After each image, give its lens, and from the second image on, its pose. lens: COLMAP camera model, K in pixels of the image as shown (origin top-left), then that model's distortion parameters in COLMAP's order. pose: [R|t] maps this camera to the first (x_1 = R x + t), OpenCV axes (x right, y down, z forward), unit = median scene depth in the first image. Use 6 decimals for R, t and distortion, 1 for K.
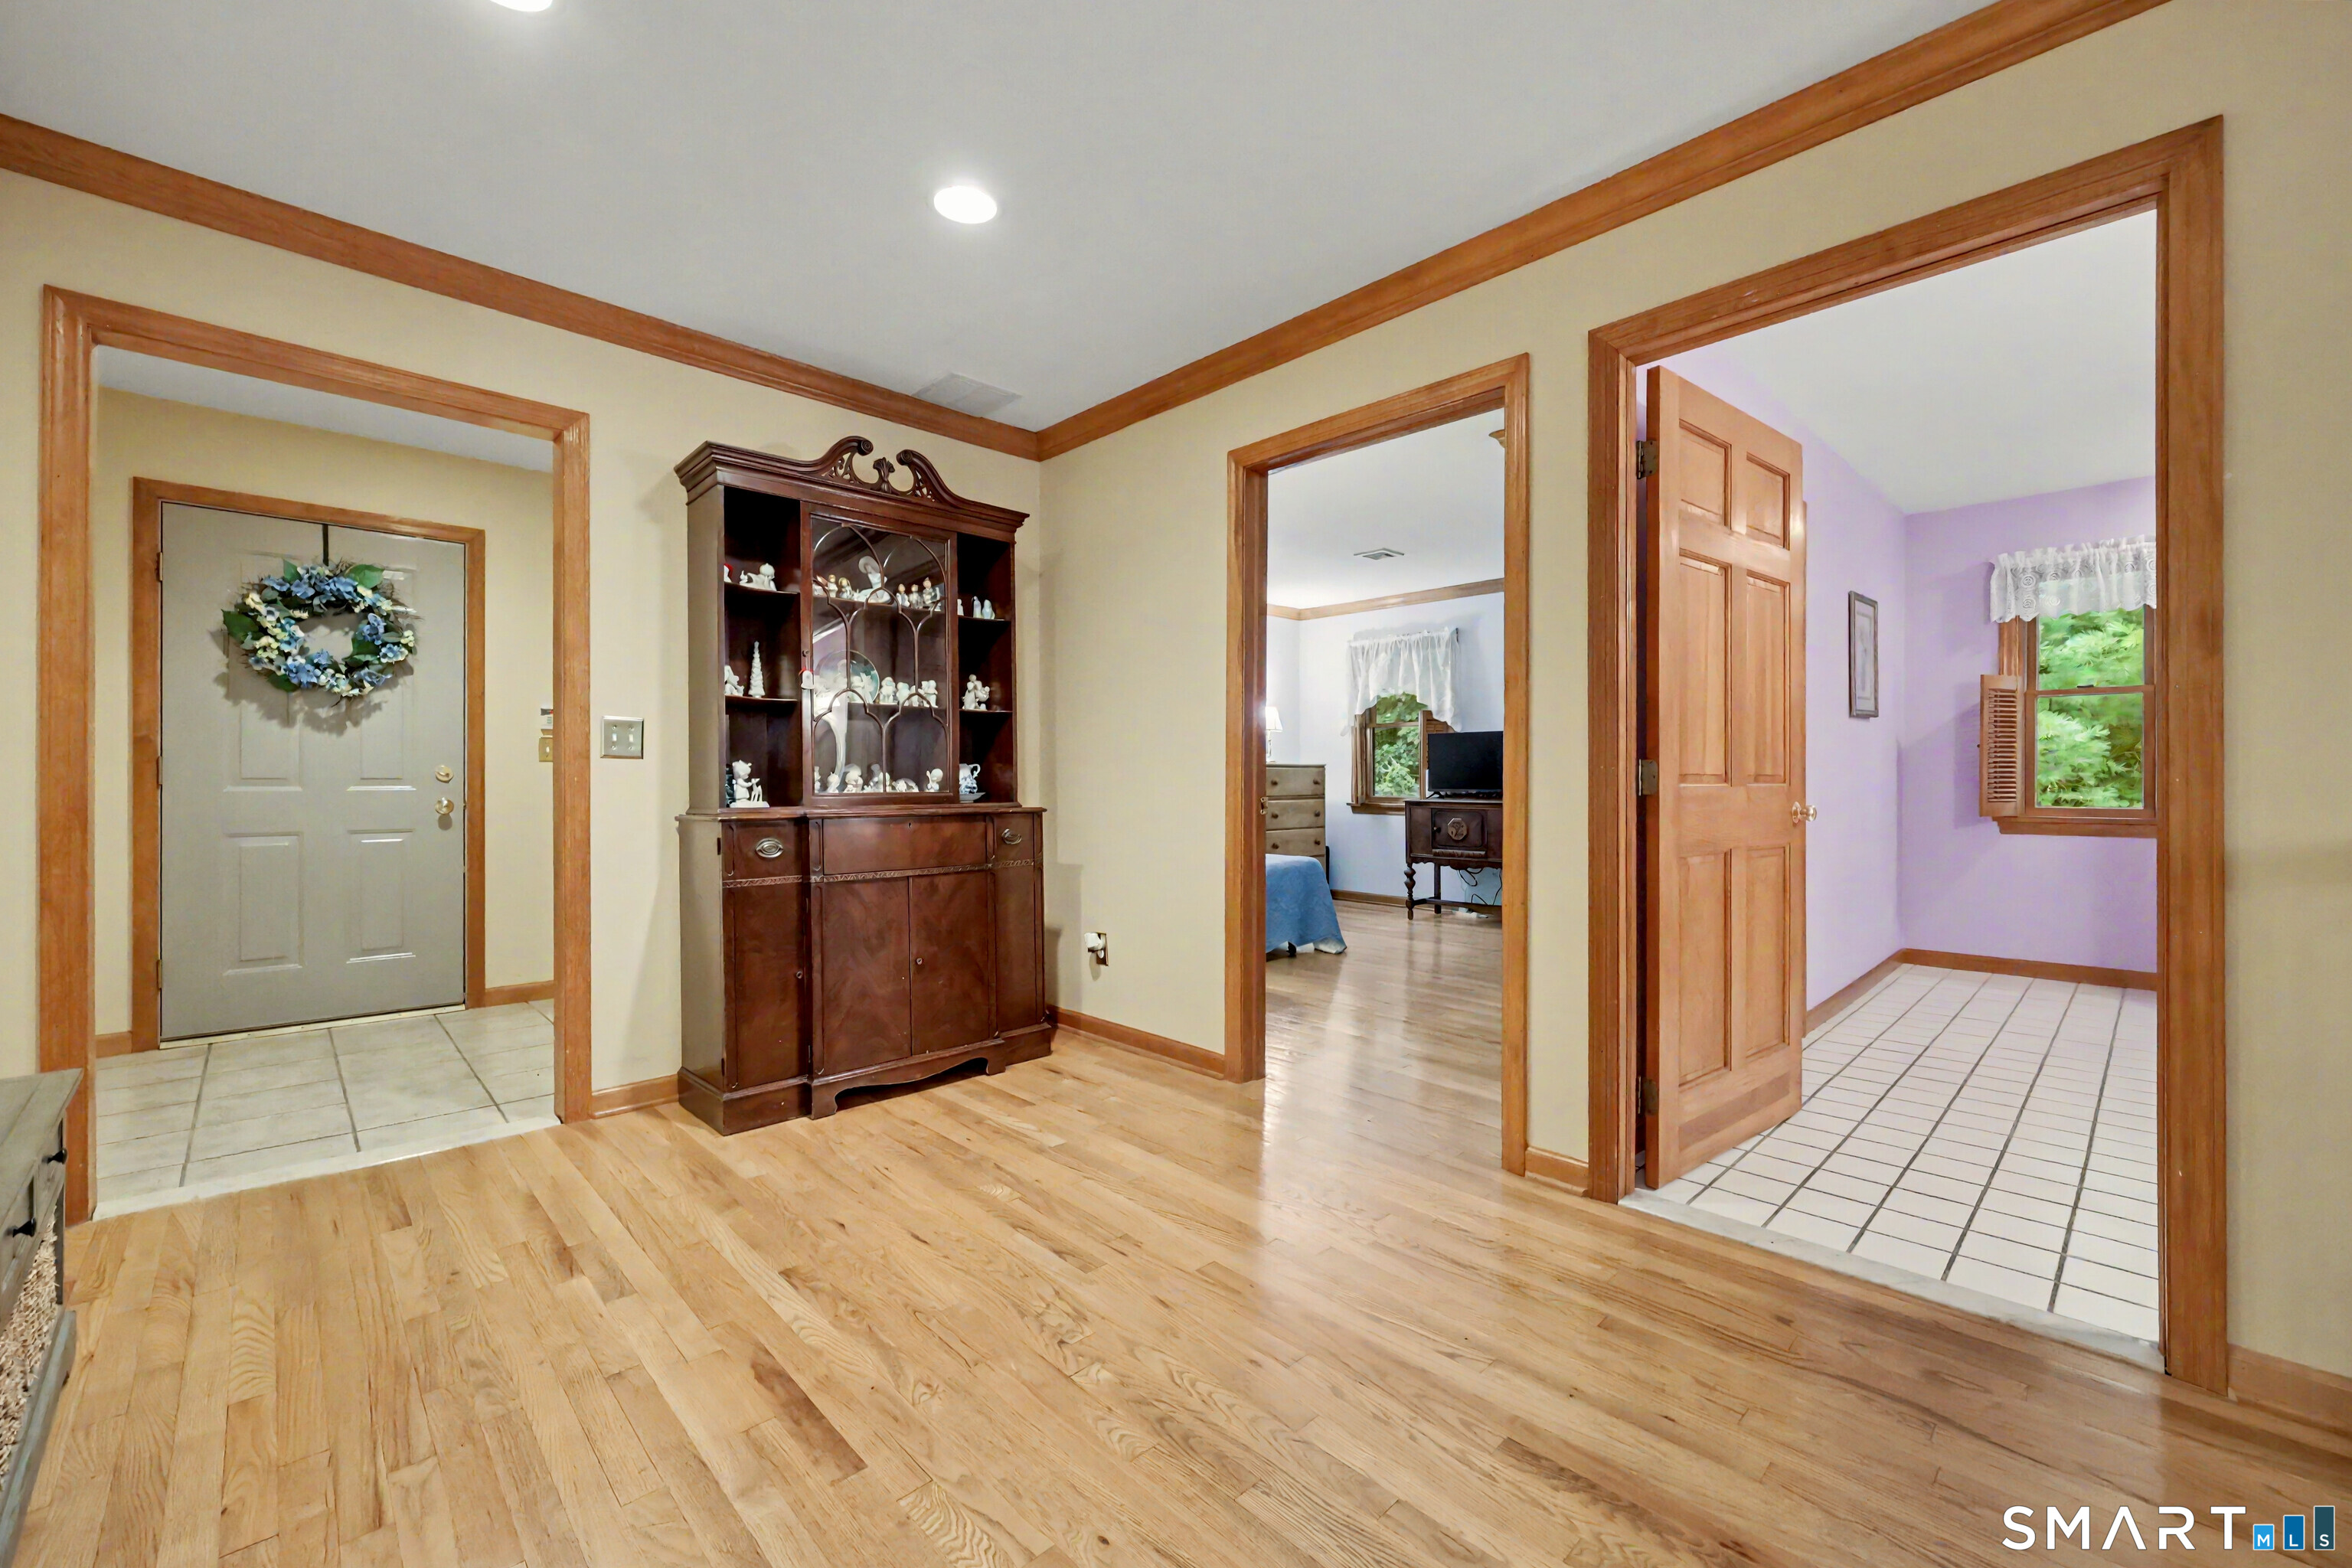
lens RADIAL K [[946.9, 0, 1167.4], [0, 946.9, 785.2], [0, 0, 1]] dist [-0.010892, 0.000385]
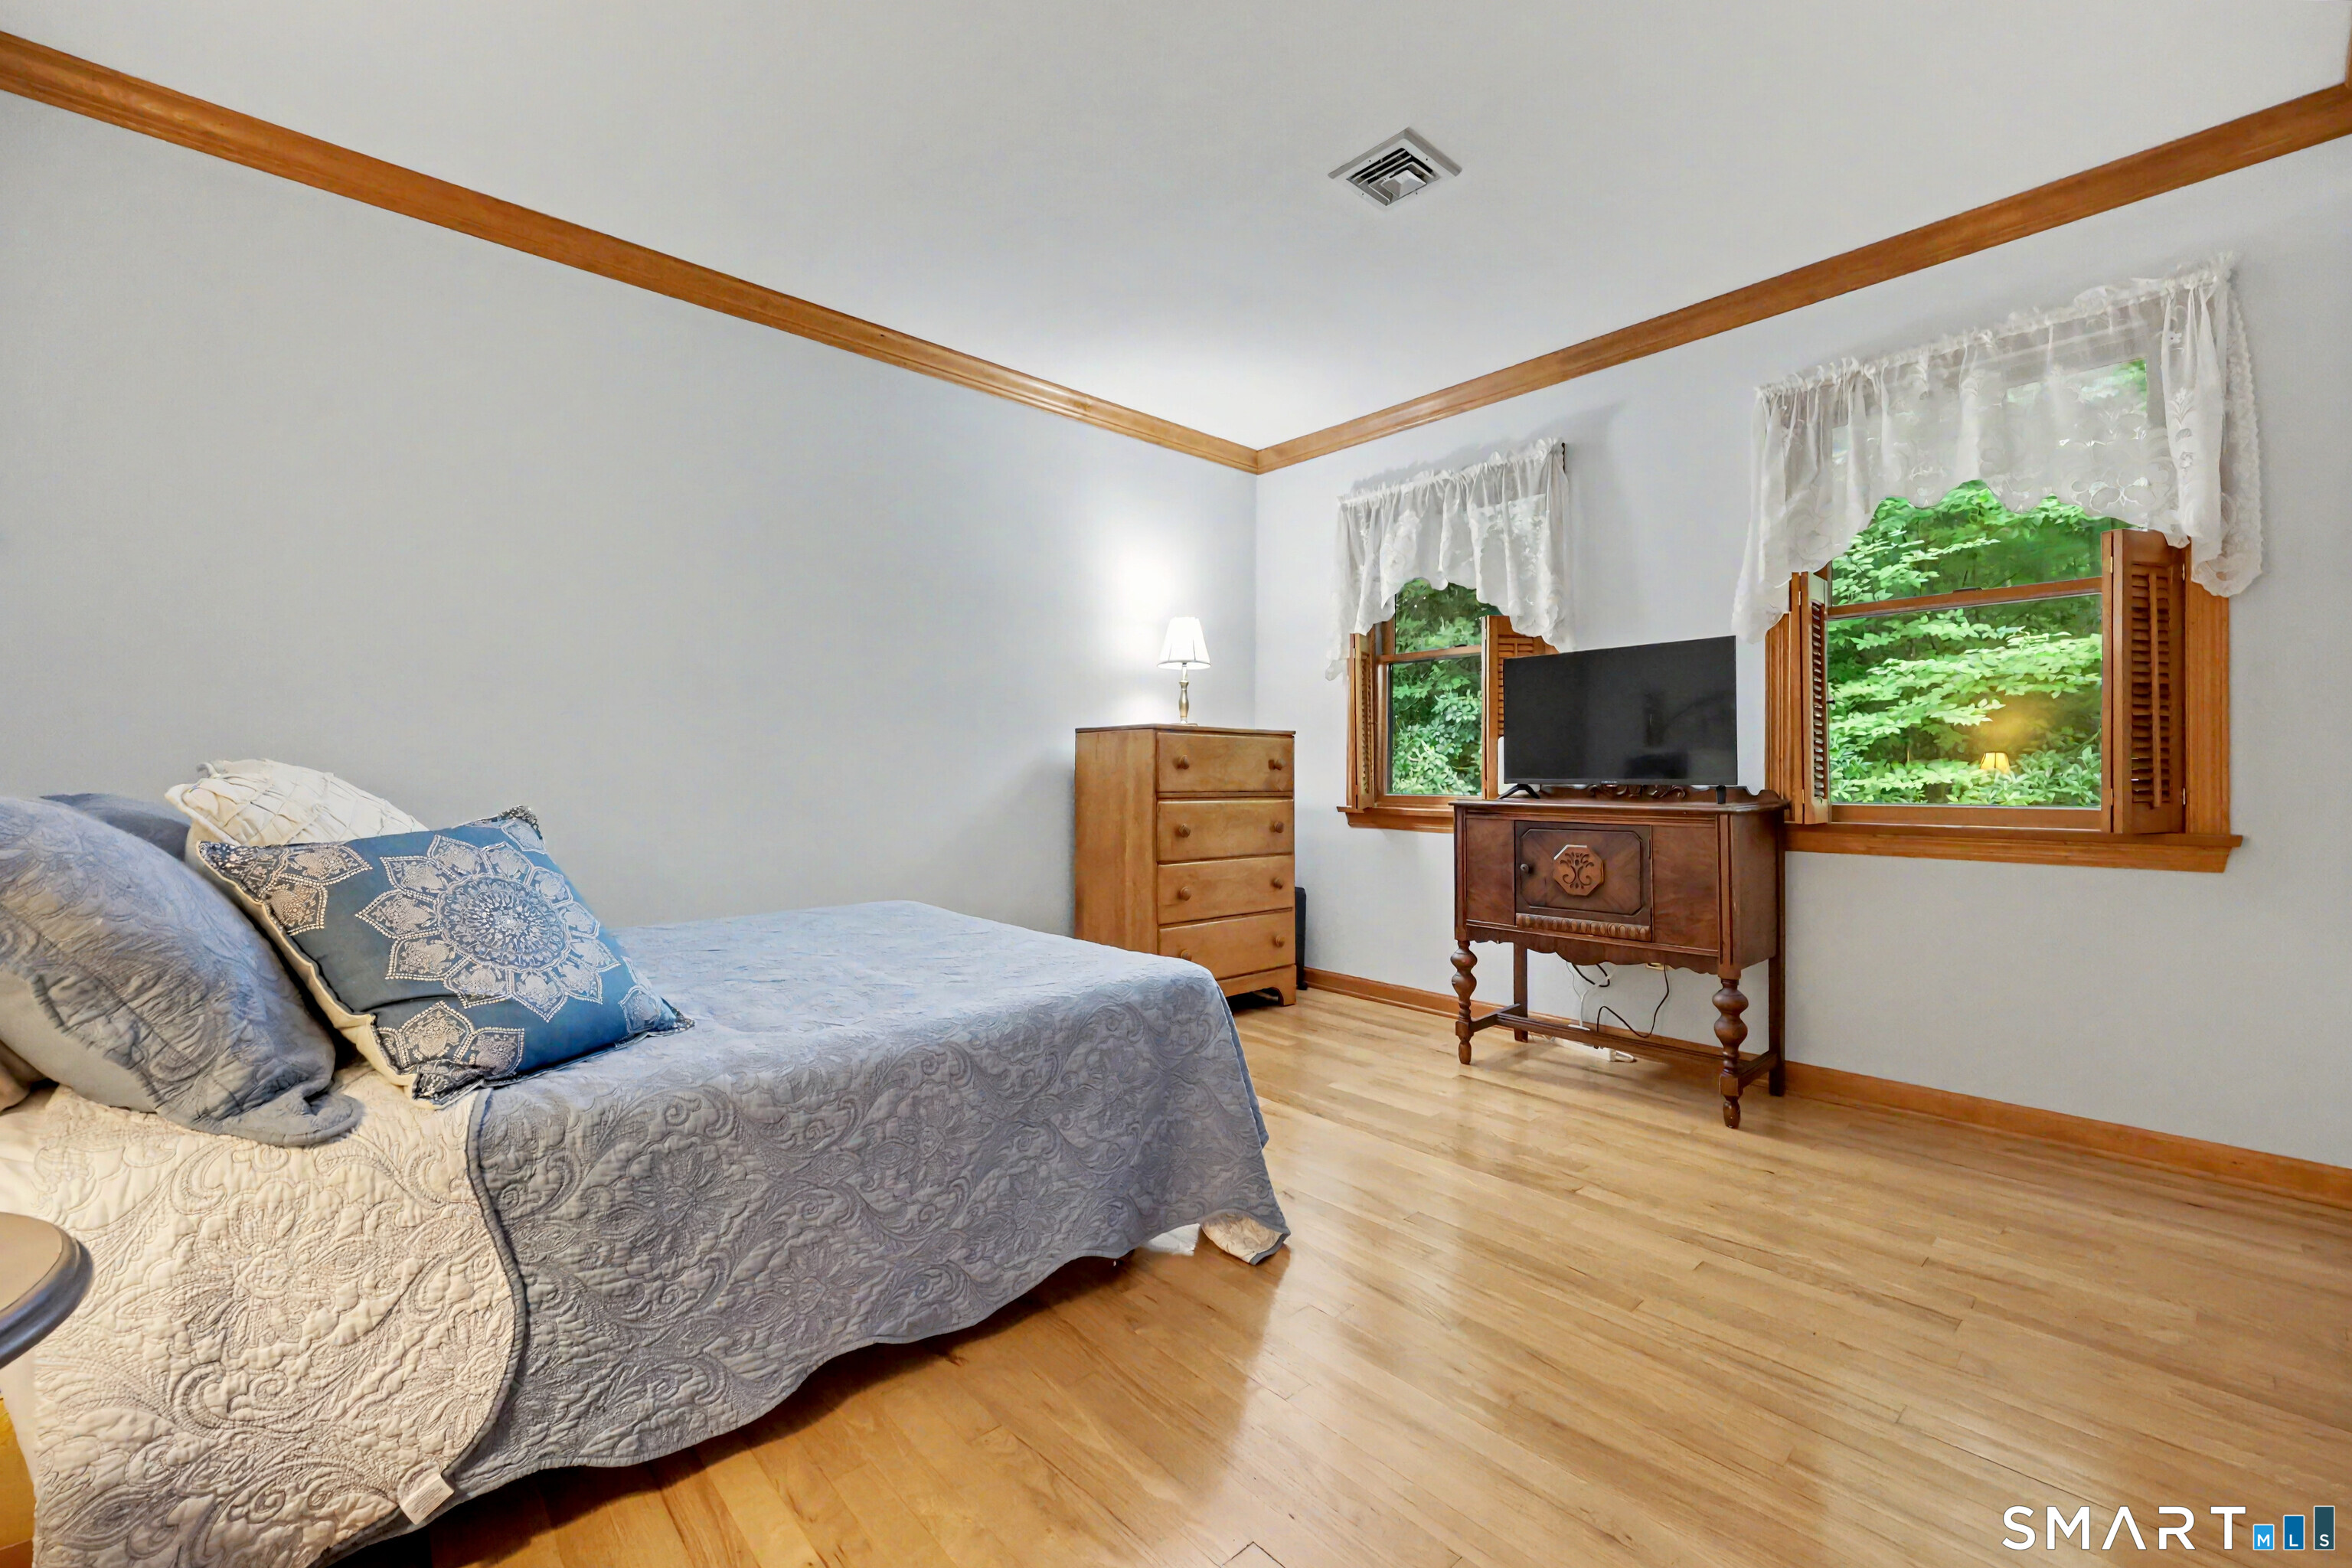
lens RADIAL K [[946.9, 0, 1184.6], [0, 946.9, 773.5], [0, 0, 1]] dist [-0.010892, 0.000385]
pose [[0.999875, 0.007359, -0.013984, 0.121184], [-0.007555, 0.999874, -0.013960, 0.009055], [0.013880, 0.014064, 0.999805, 0.514897]]
